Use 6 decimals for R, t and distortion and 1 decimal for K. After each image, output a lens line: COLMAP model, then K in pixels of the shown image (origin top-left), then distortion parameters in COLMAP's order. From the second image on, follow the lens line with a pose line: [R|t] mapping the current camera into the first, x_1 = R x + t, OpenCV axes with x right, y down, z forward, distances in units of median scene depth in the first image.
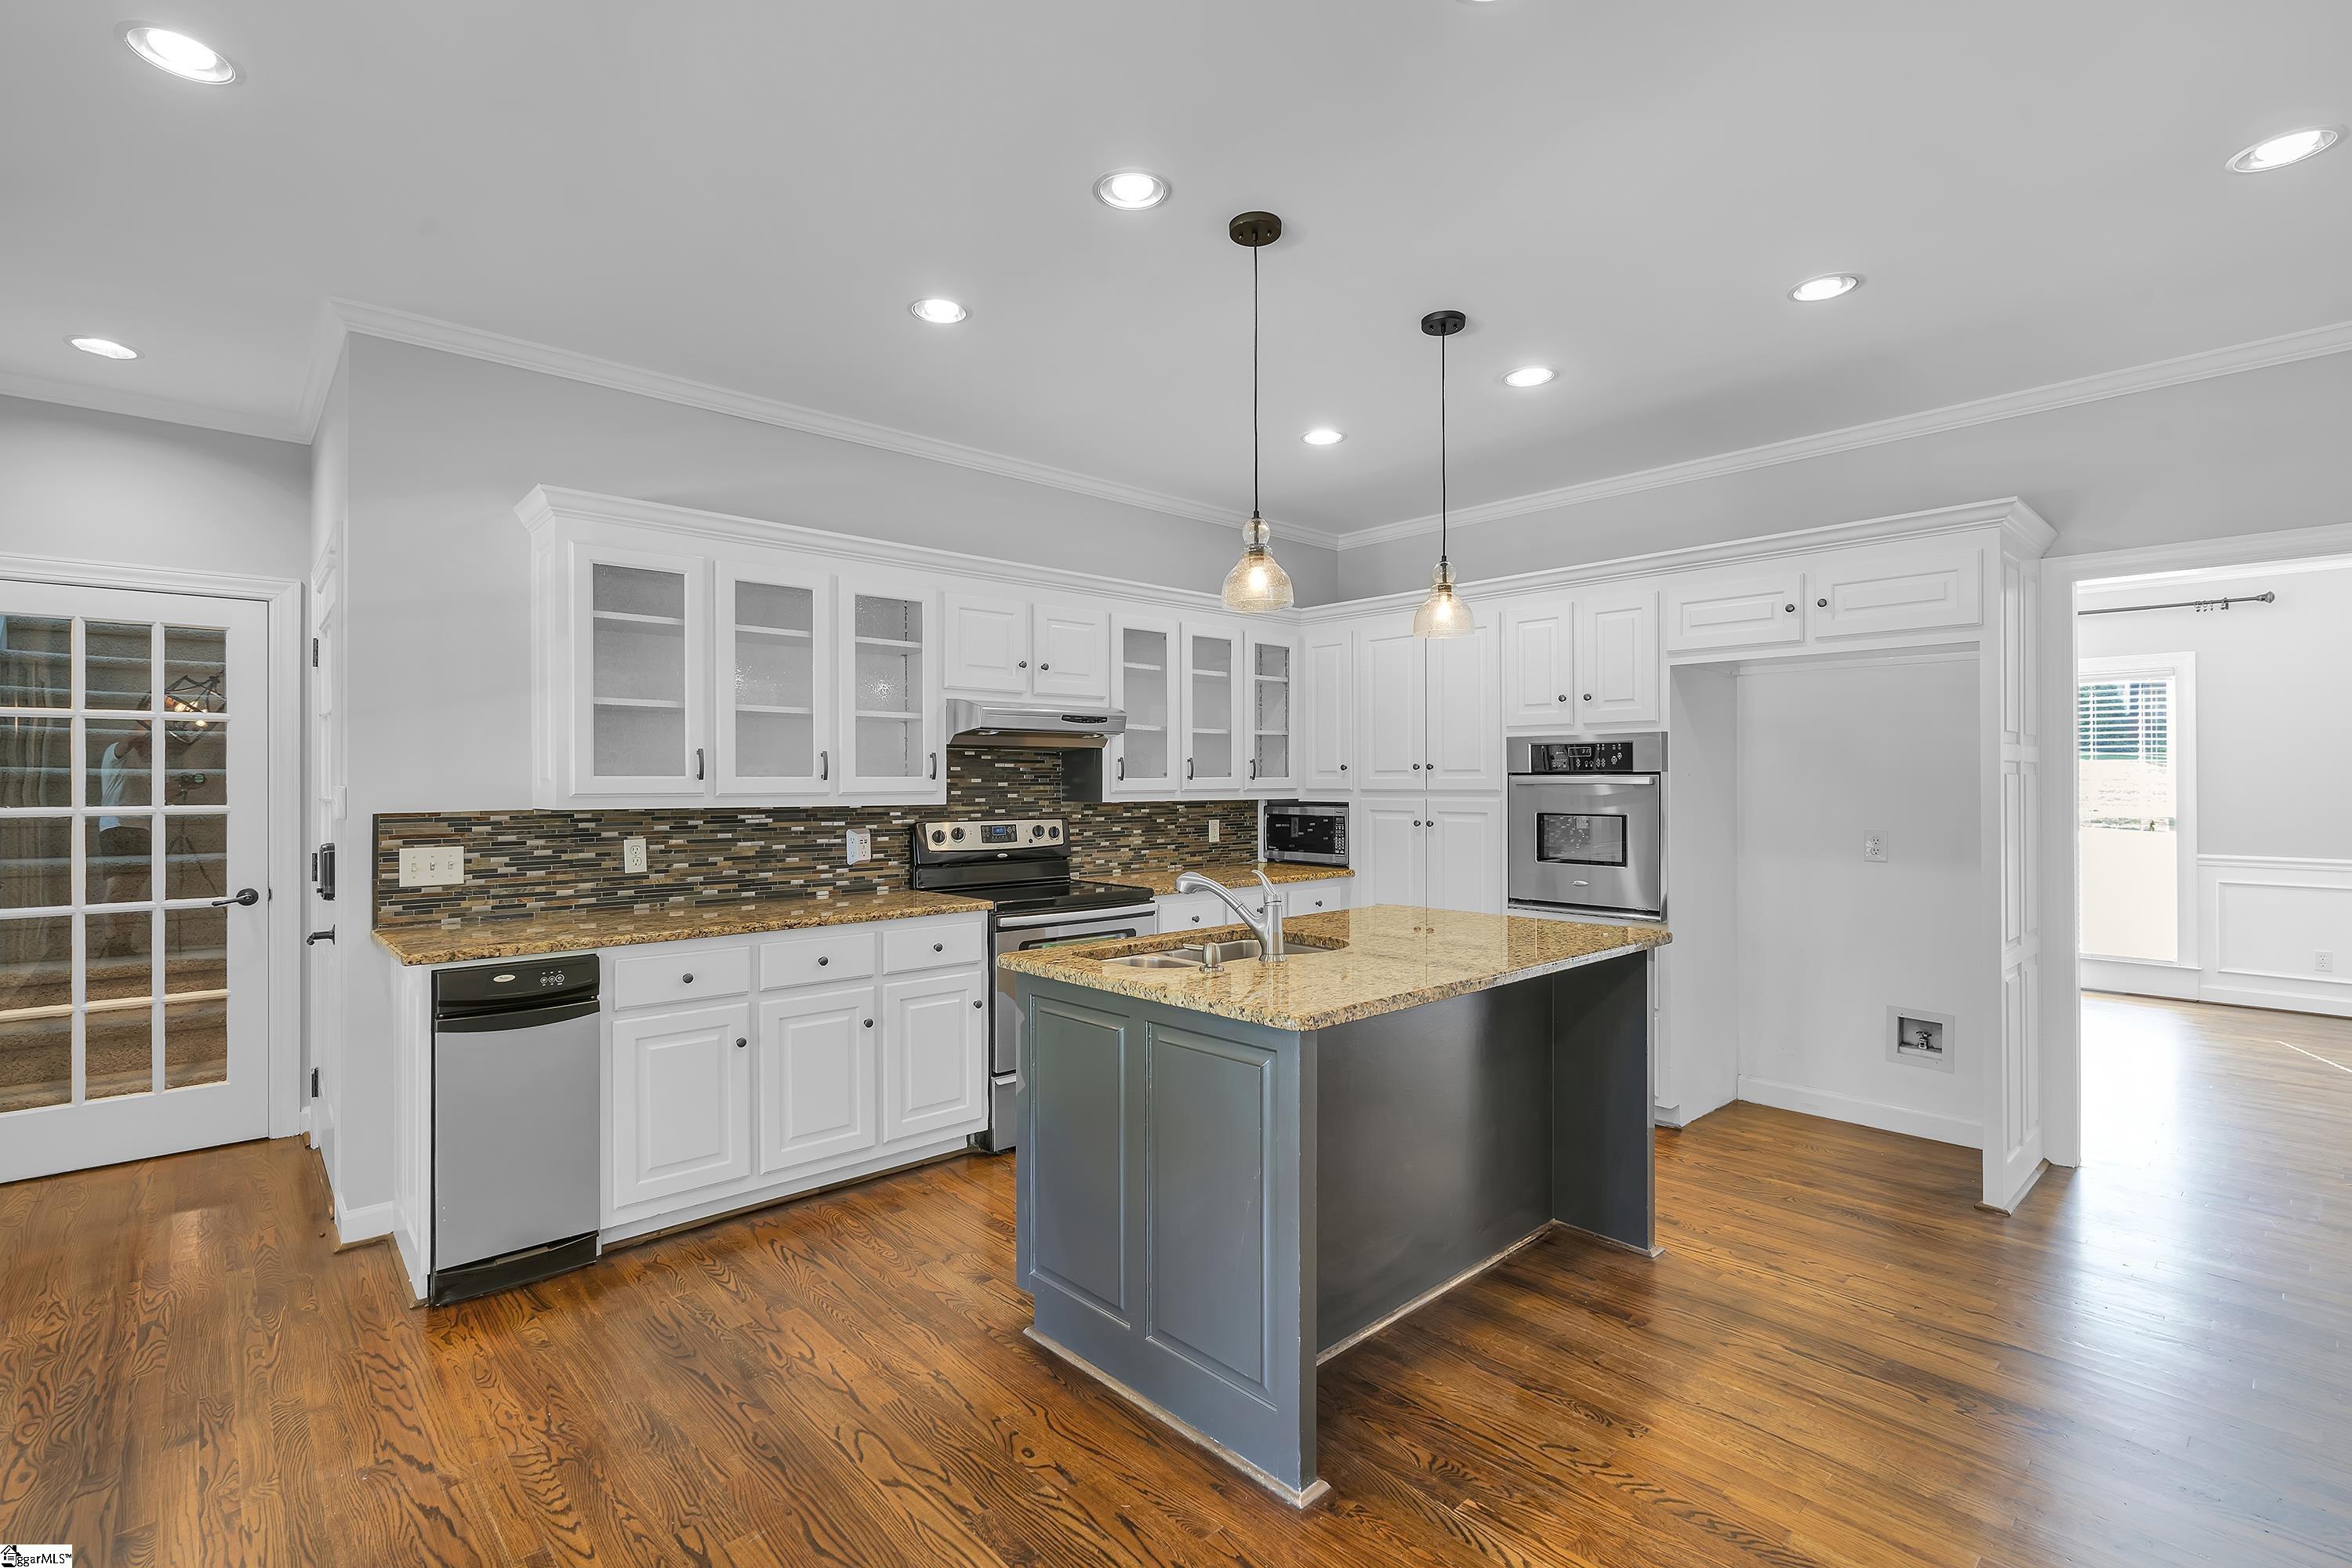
lens RADIAL K [[1066.1, 0, 1176.0], [0, 1066.1, 772.7], [0, 0, 1]] dist [-0.009225, 0.001167]
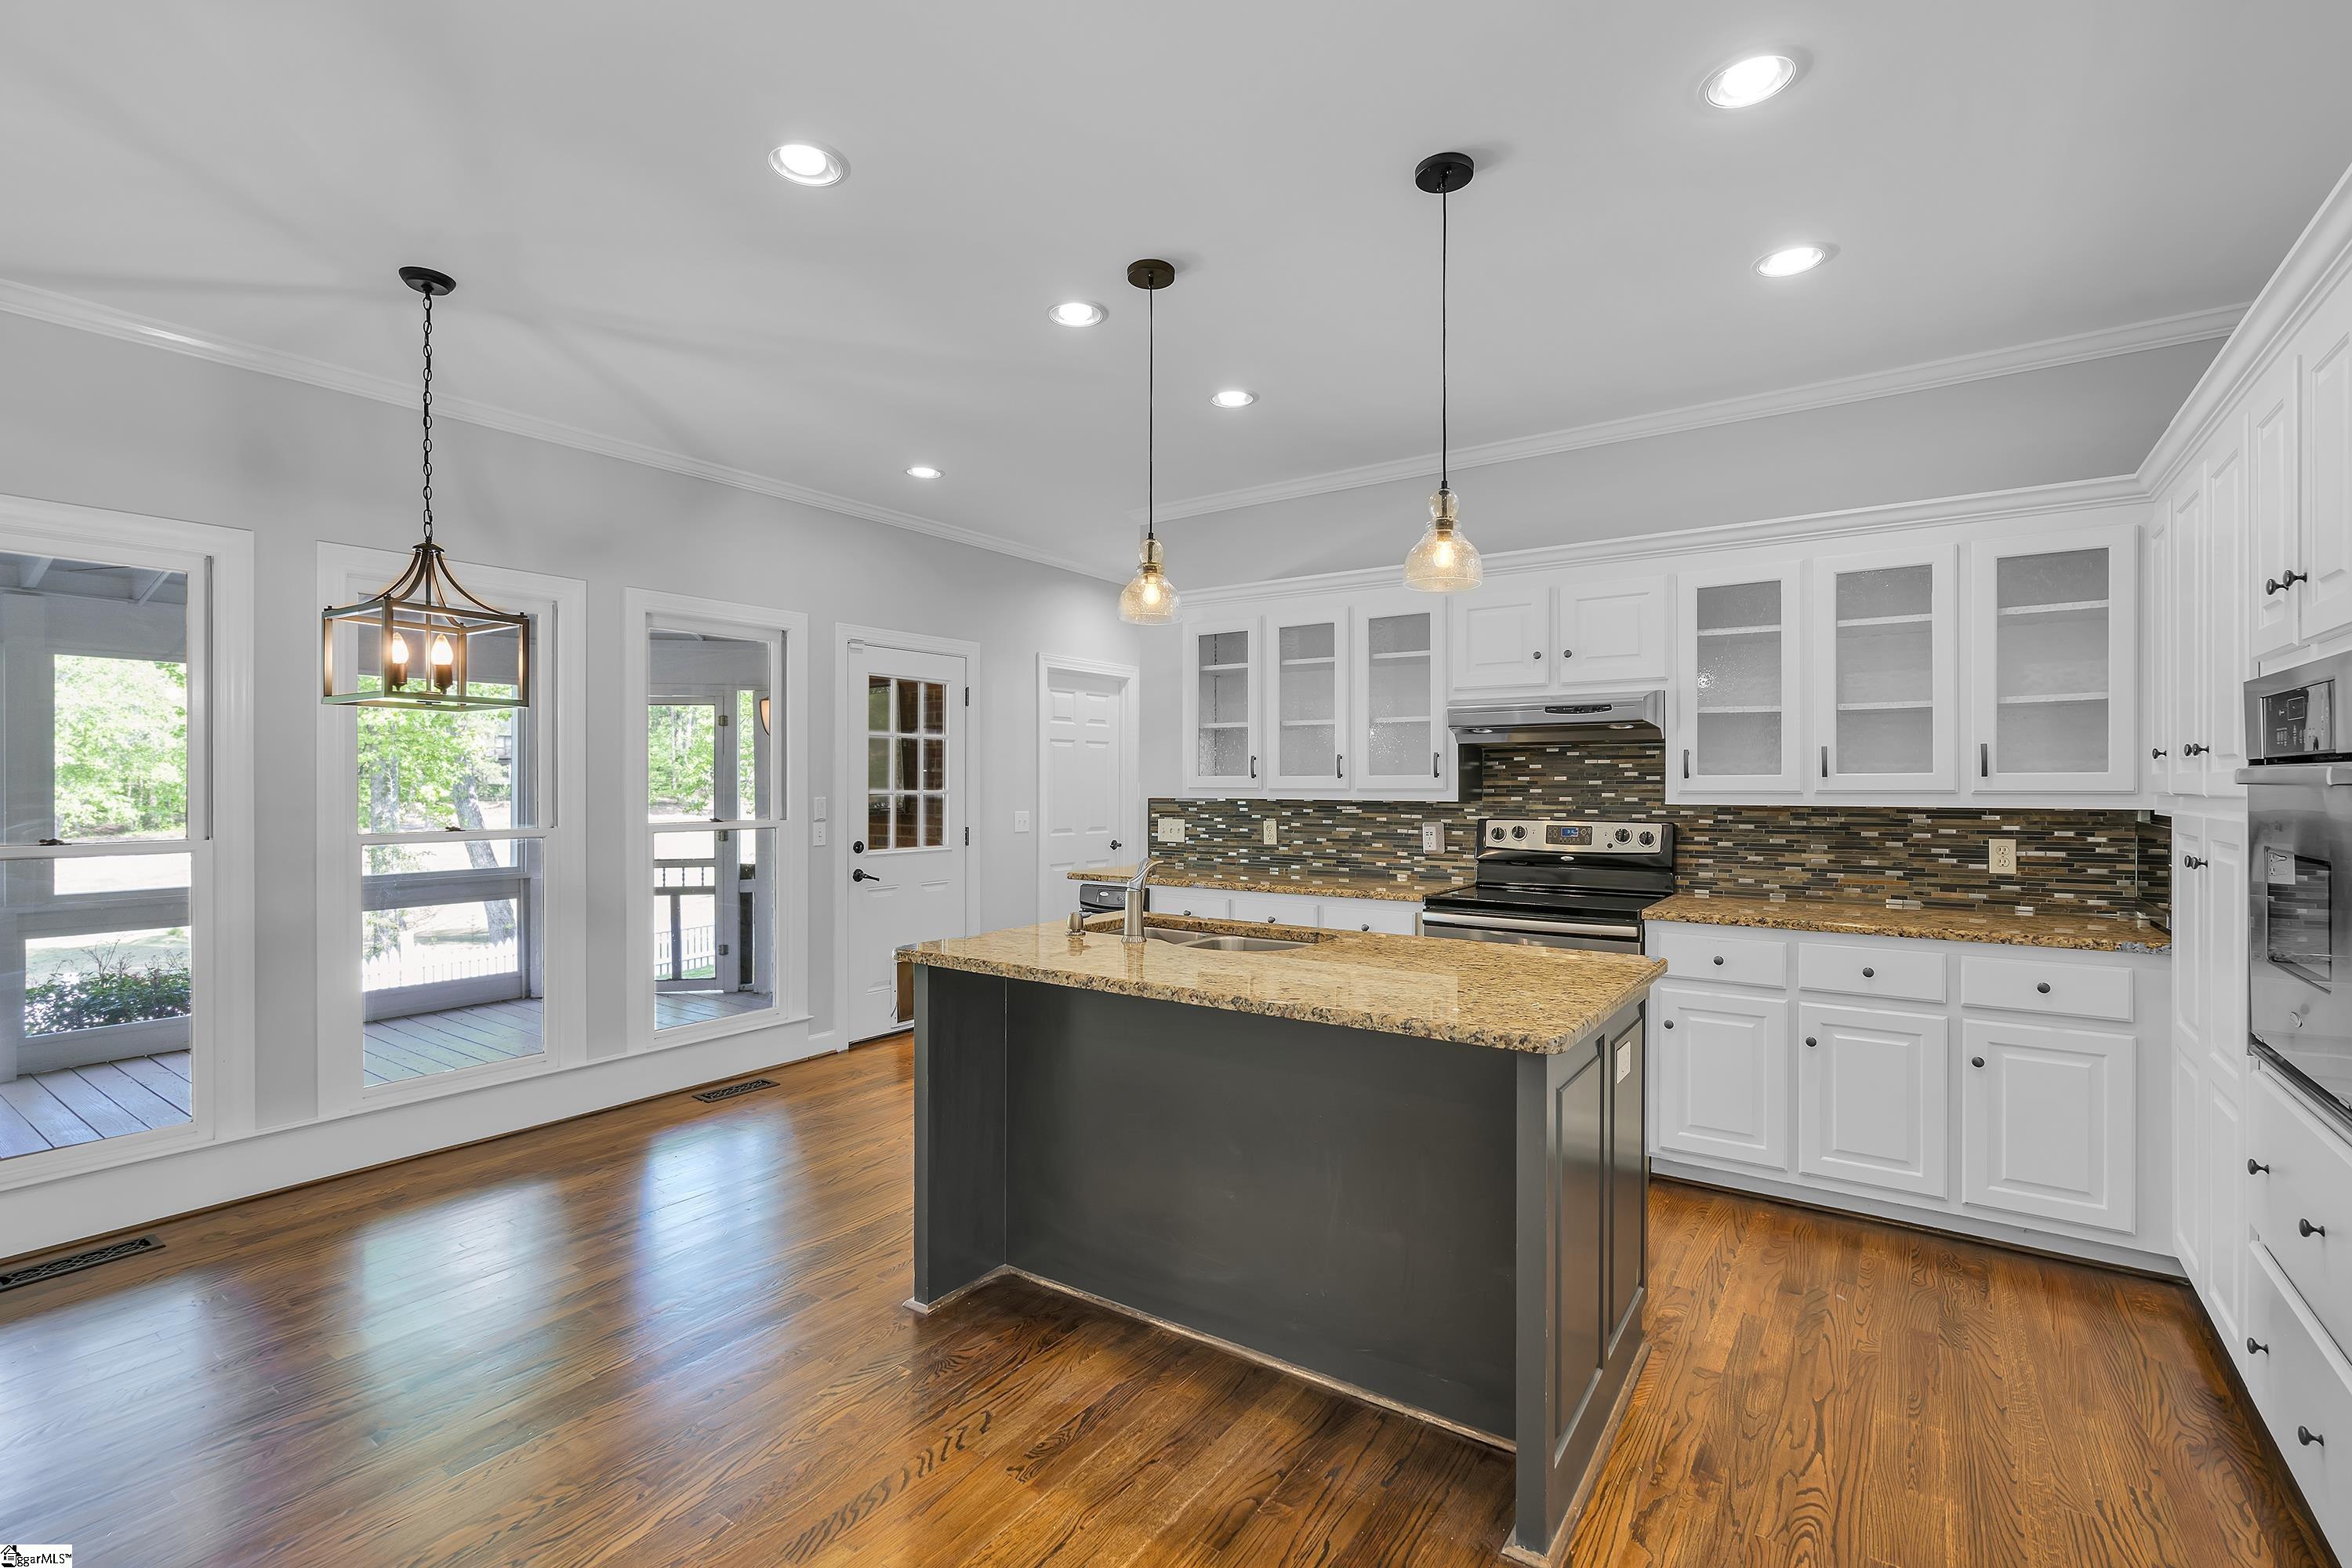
lens RADIAL K [[1066.1, 0, 1166.9], [0, 1066.1, 785.3], [0, 0, 1]] dist [-0.009225, 0.001167]
pose [[0.213693, 0.005938, -0.976883, 0.764240], [0.009690, 0.999919, 0.008198, 0.002725], [0.976853, -0.011218, 0.213618, 0.518223]]
